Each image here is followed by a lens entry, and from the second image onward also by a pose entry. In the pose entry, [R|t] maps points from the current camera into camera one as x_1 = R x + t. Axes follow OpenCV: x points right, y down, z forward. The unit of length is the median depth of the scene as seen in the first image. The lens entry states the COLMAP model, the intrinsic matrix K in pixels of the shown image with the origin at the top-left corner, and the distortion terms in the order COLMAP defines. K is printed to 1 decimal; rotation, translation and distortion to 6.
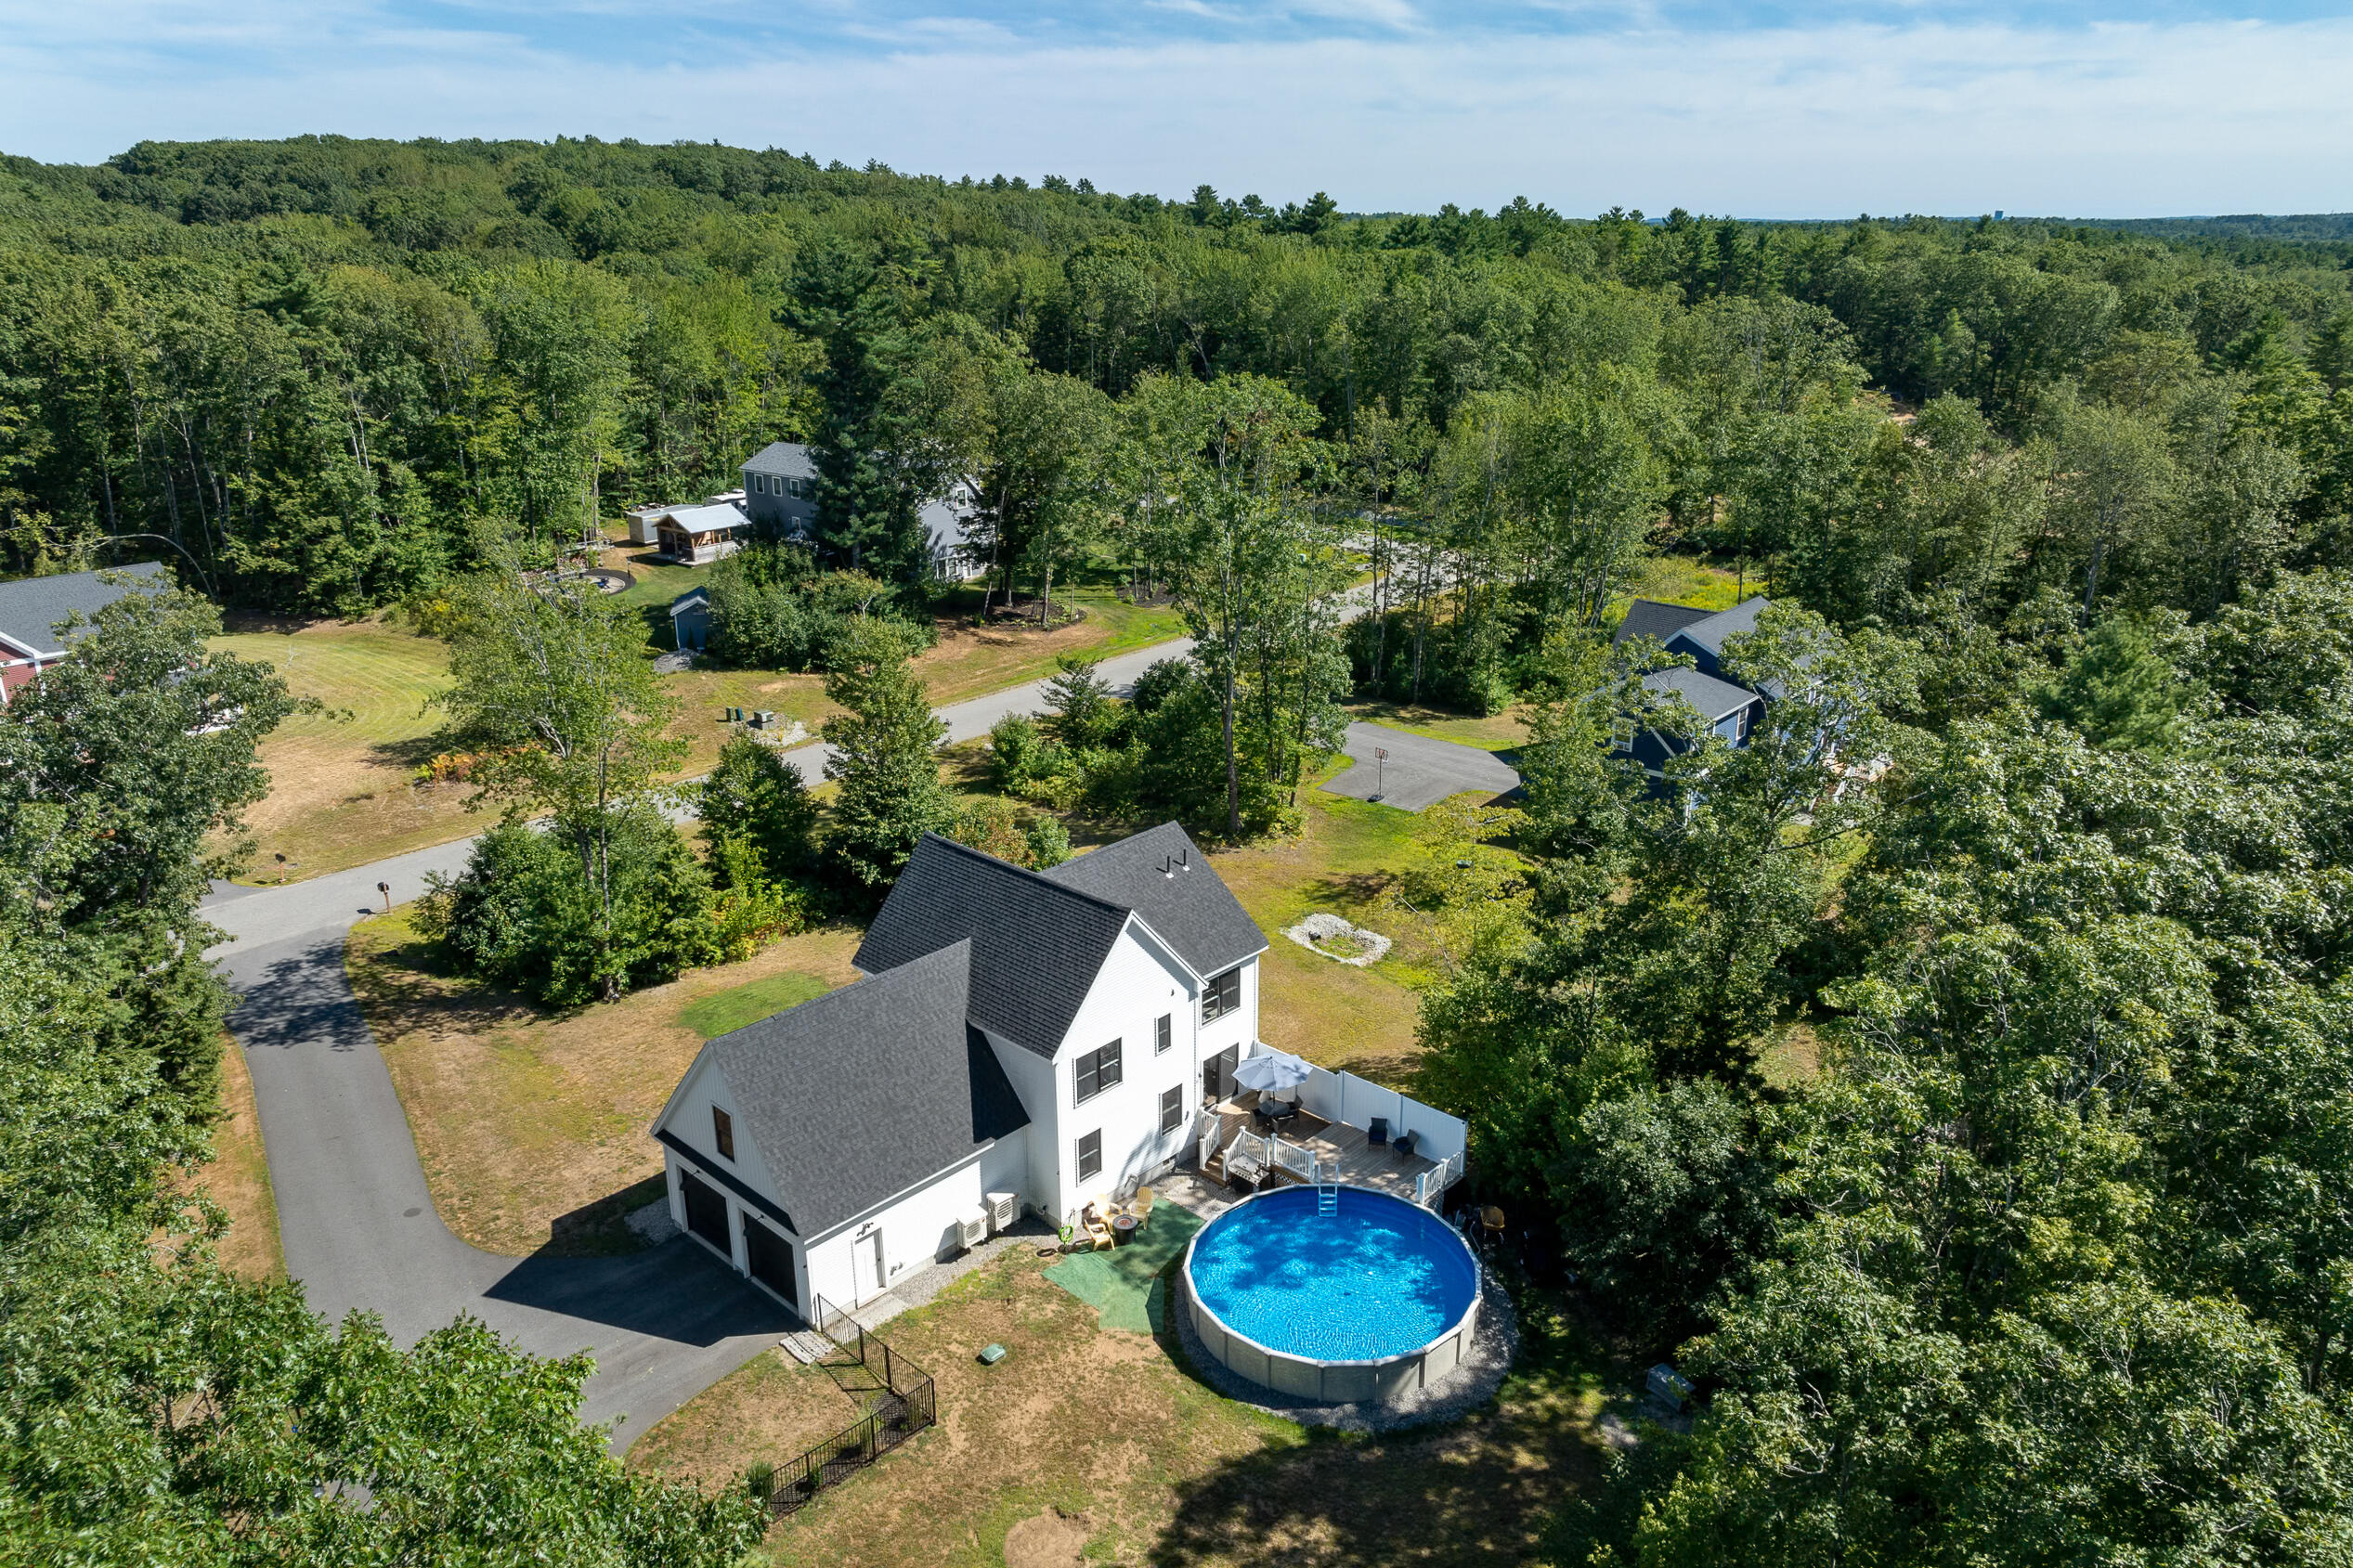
lens RADIAL K [[1648.0, 0, 1173.8], [0, 1648.0, 819.9], [0, 0, 1]] dist [-0.005006, -0.001010]
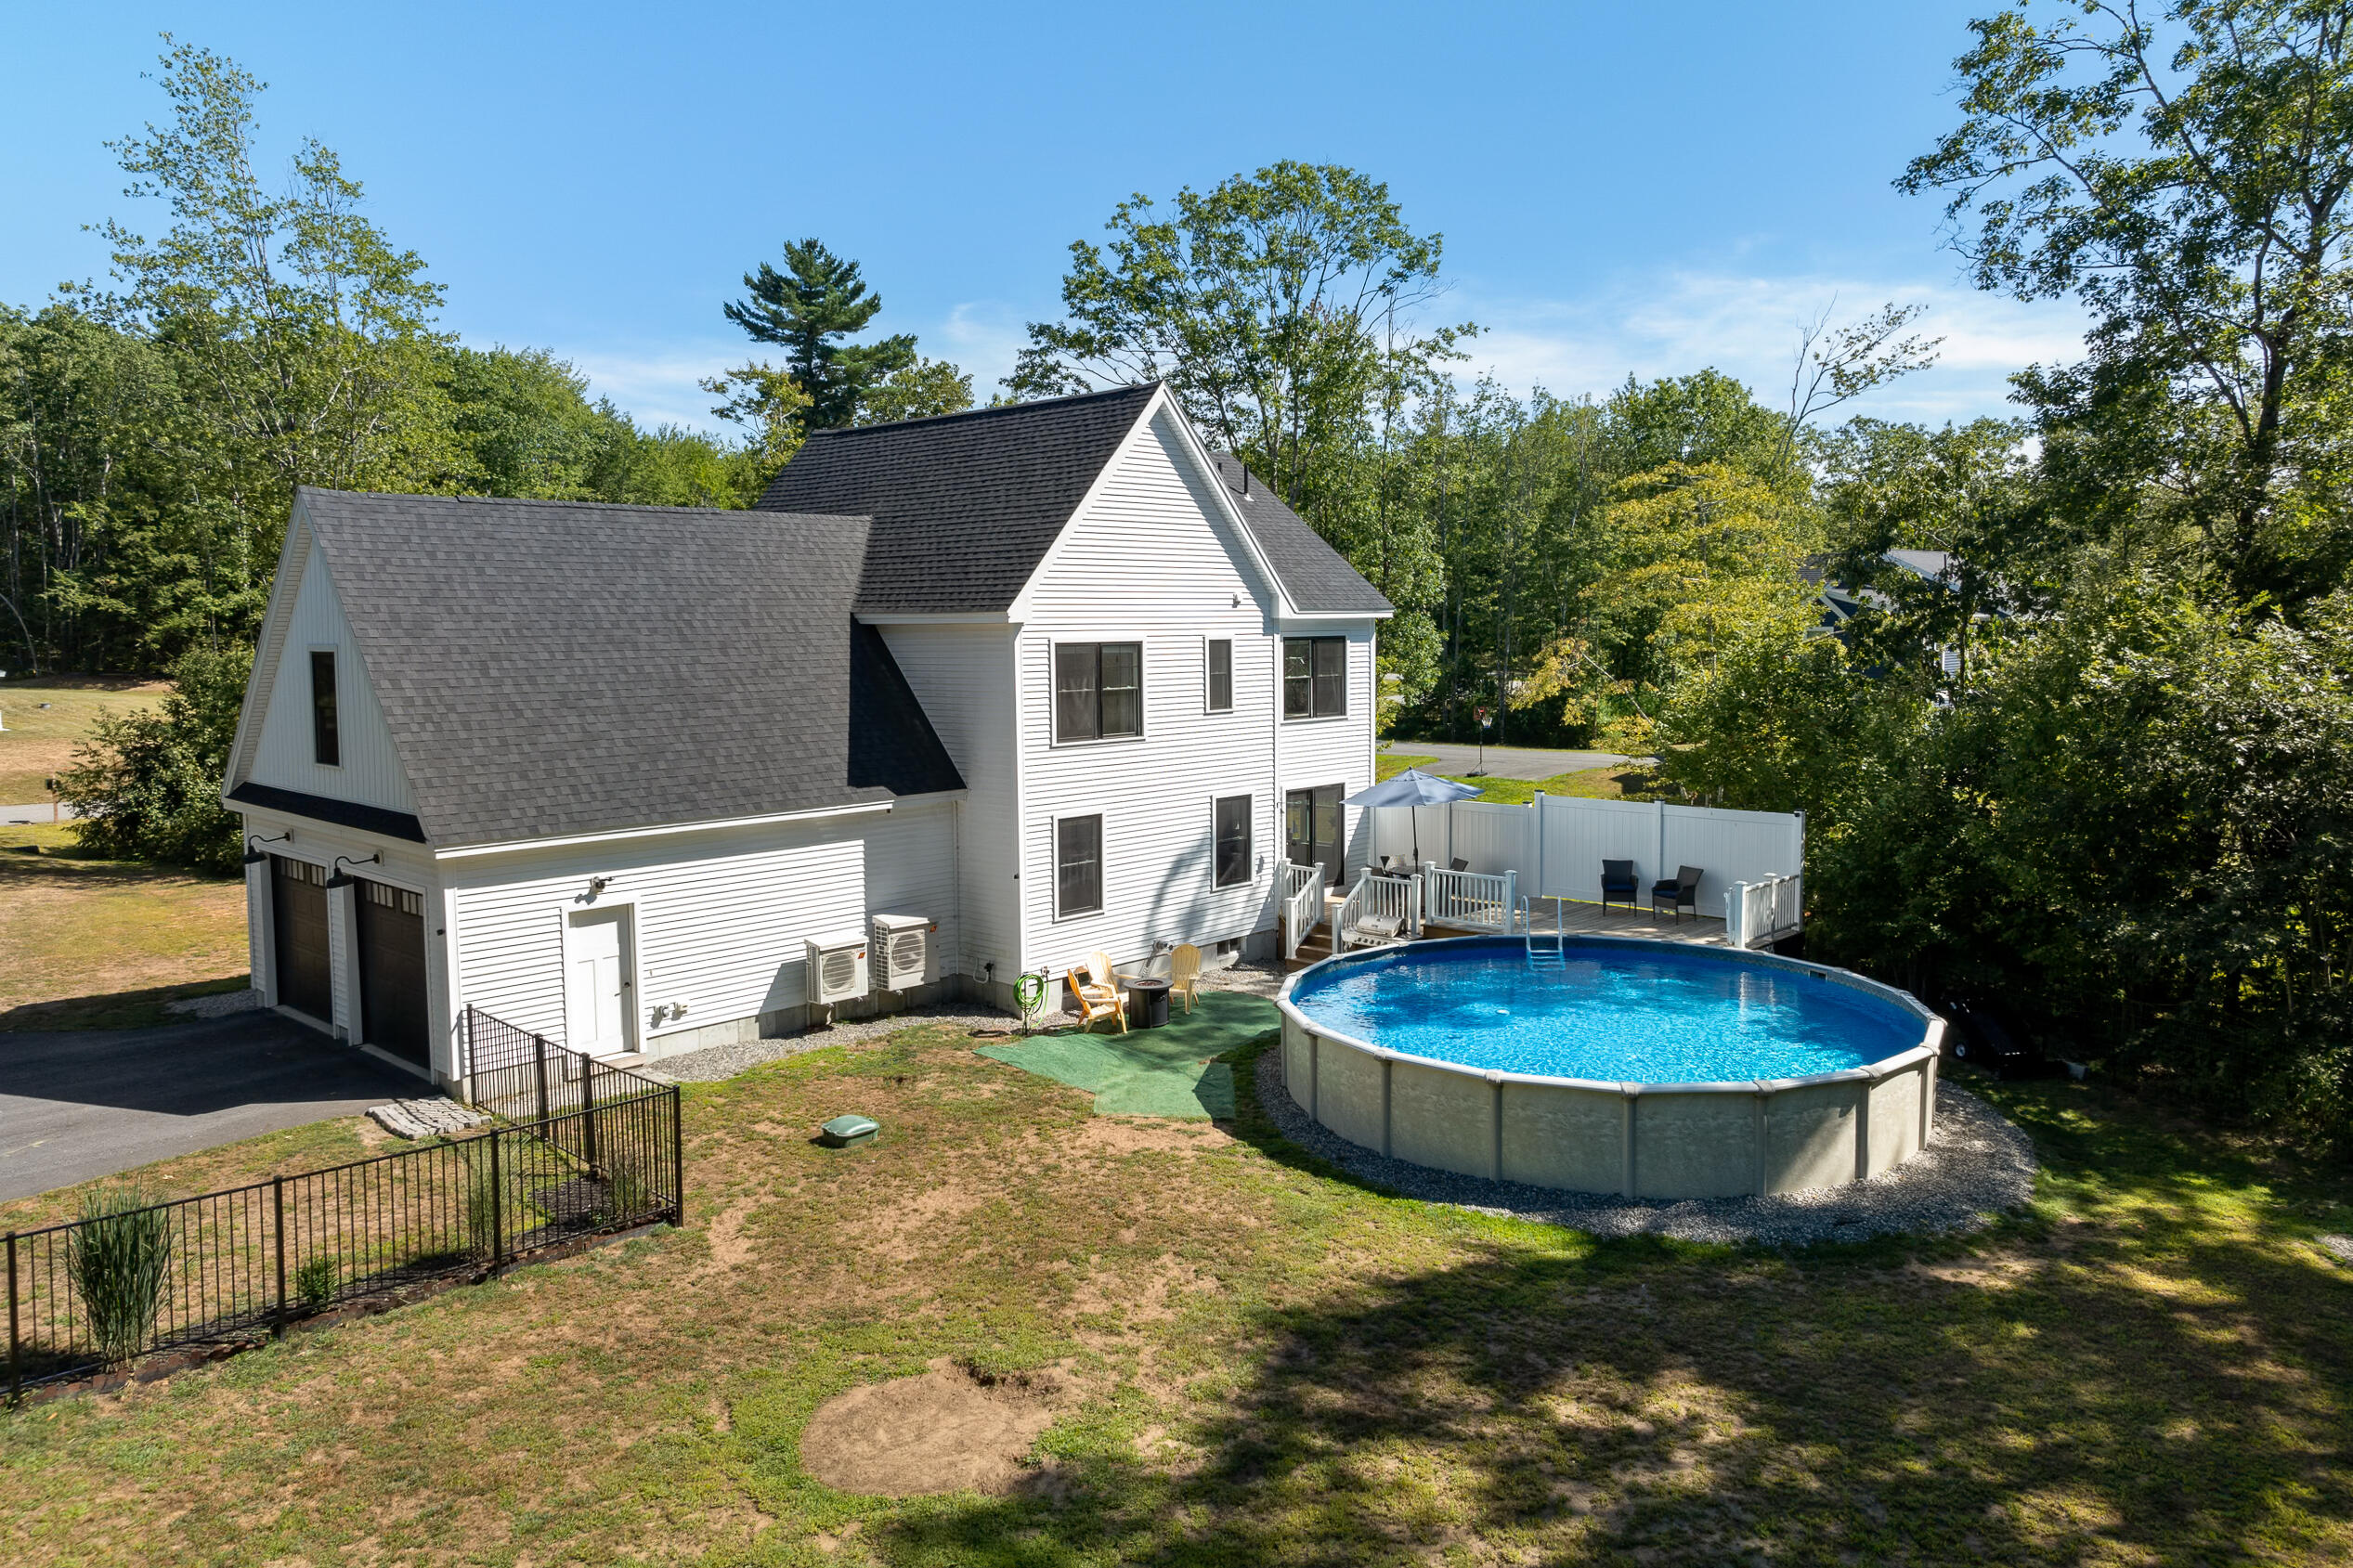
lens RADIAL K [[1642.3, 0, 1176.5], [0, 1642.3, 784.0], [0, 0, 1]] dist [-0.006062, -0.001757]
pose [[0.999986, -0.005189, -0.001311, -0.020331], [0.004696, 0.968232, -0.250011, 0.312202], [0.002566, 0.250001, 0.968242, 0.505144]]
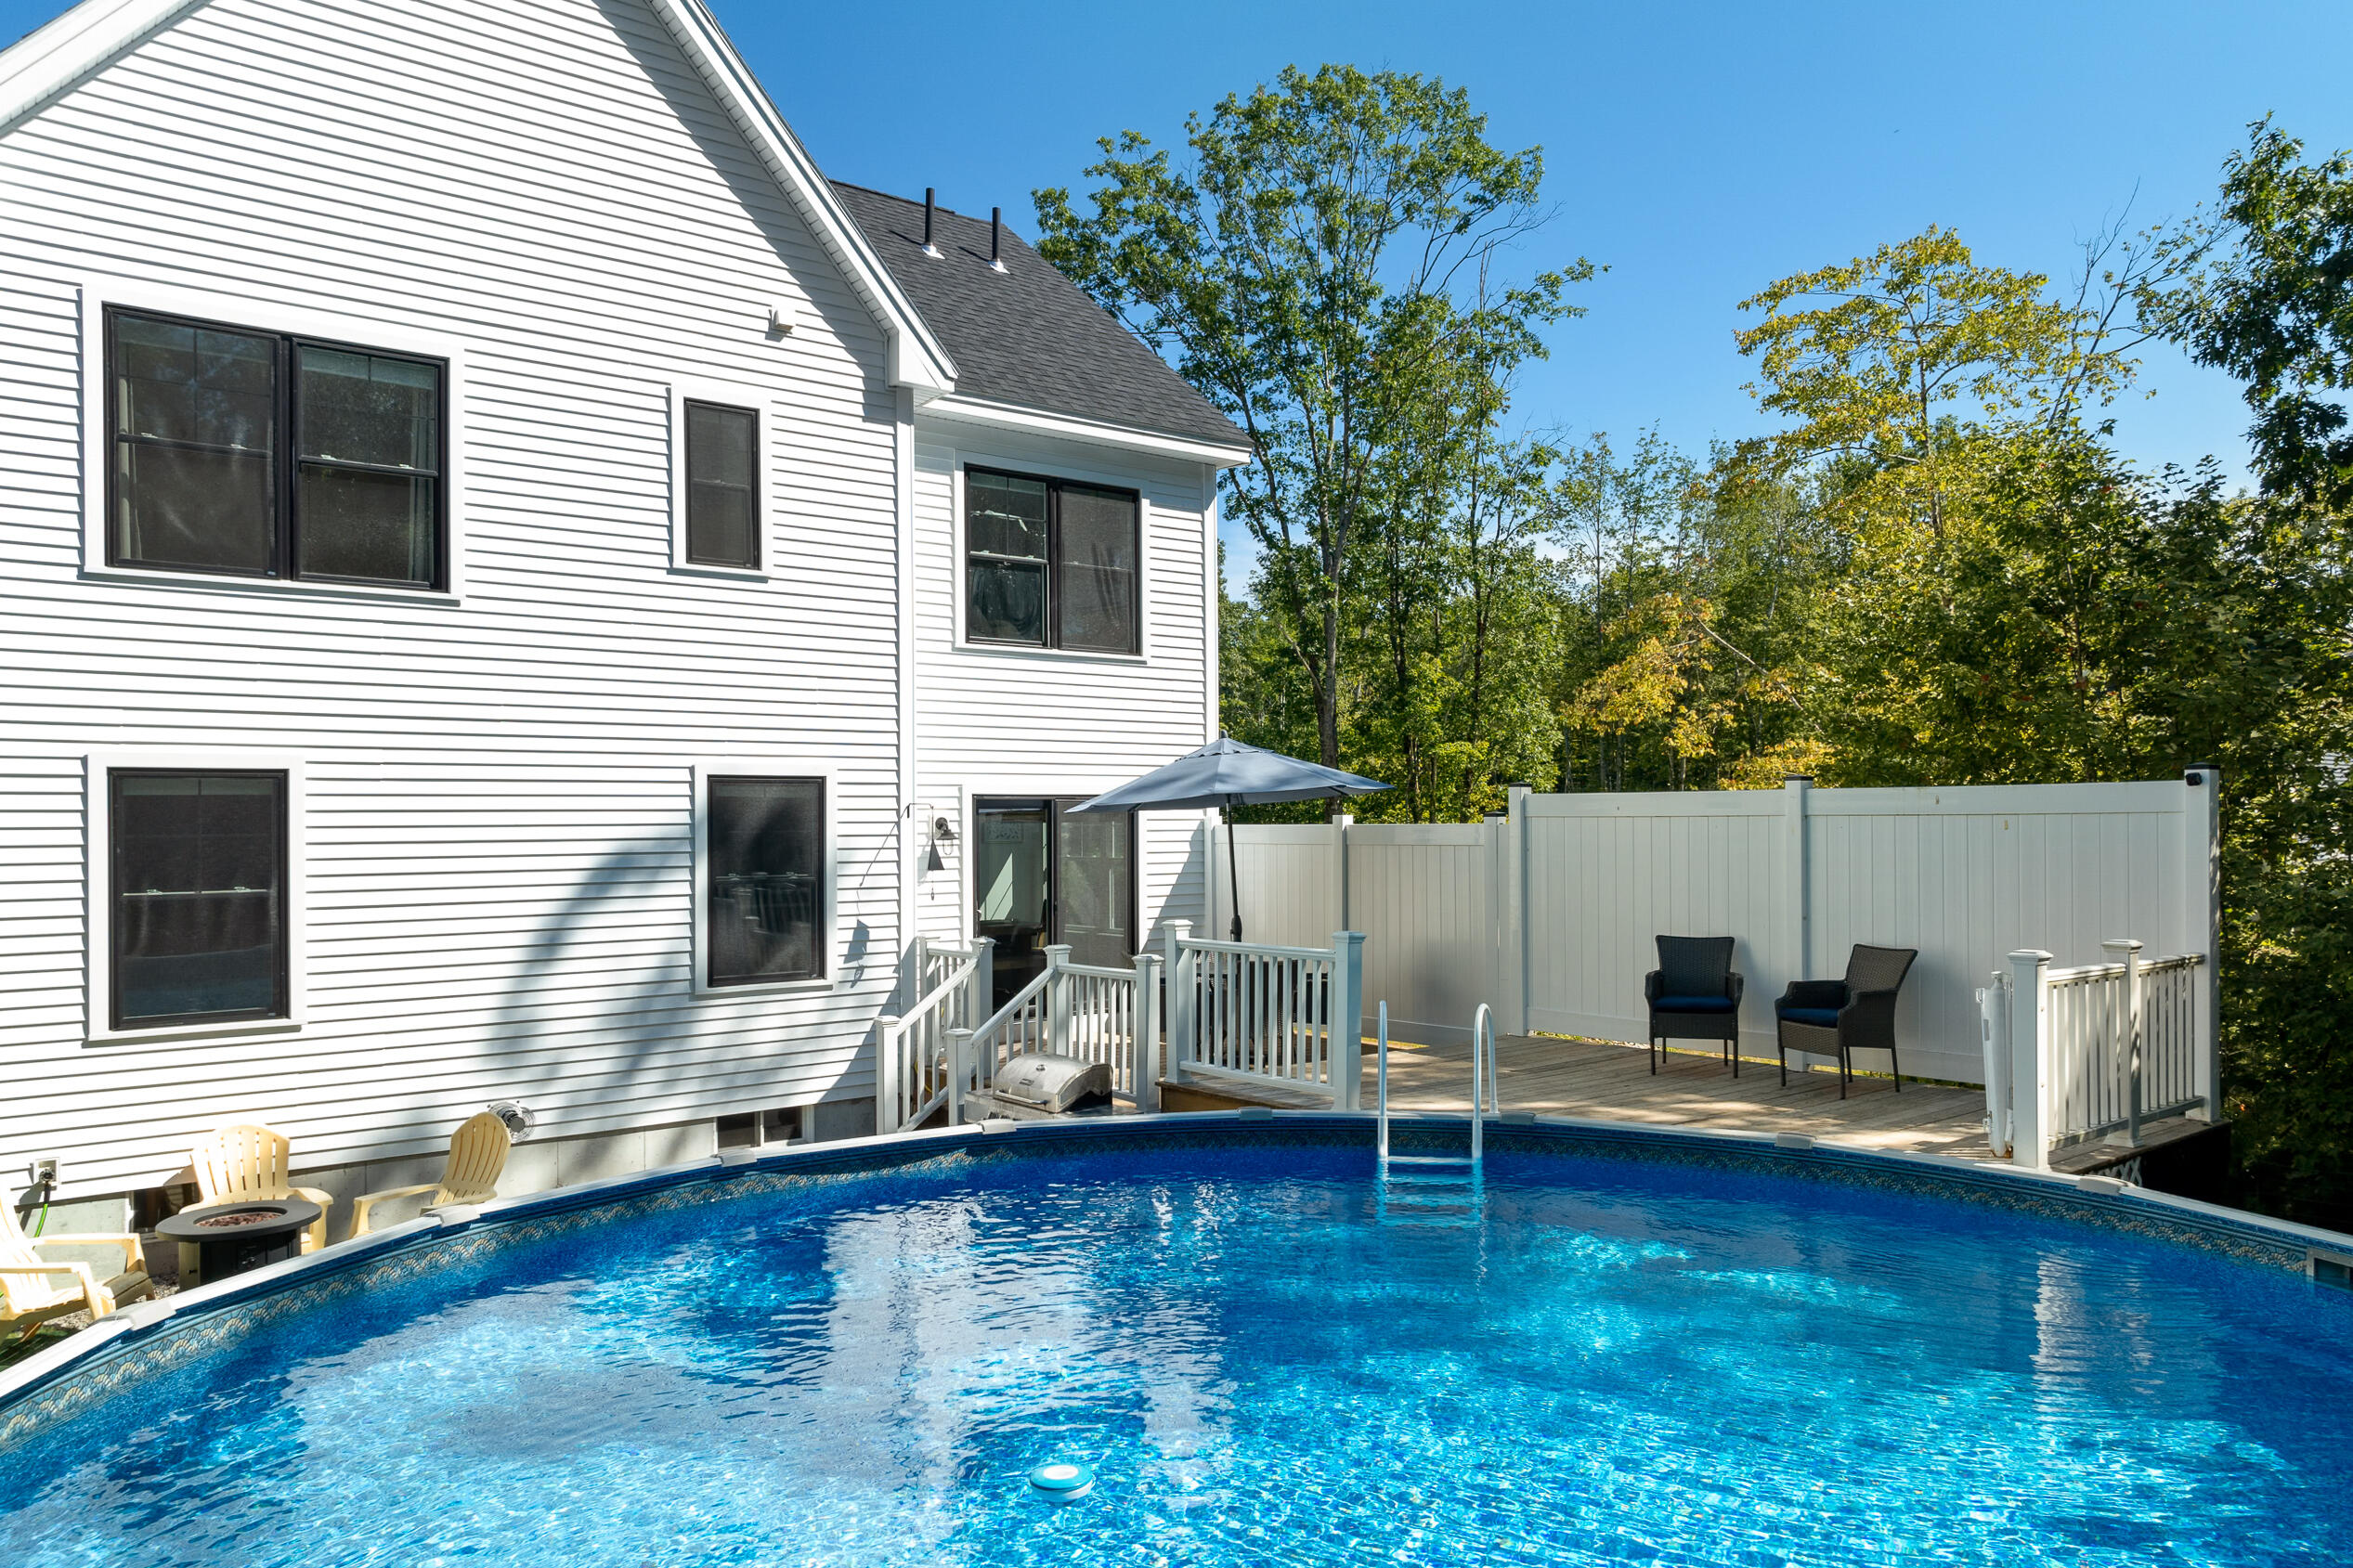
lens RADIAL K [[1660.4, 0, 1178.3], [0, 1660.4, 855.4], [0, 0, 1]] dist [-0.009622, -0.002955]
pose [[0.991591, -0.001104, -0.129406, 0.091911], [-0.041278, 0.945032, -0.324363, 0.262089], [0.122651, 0.326977, 0.937039, 0.840482]]
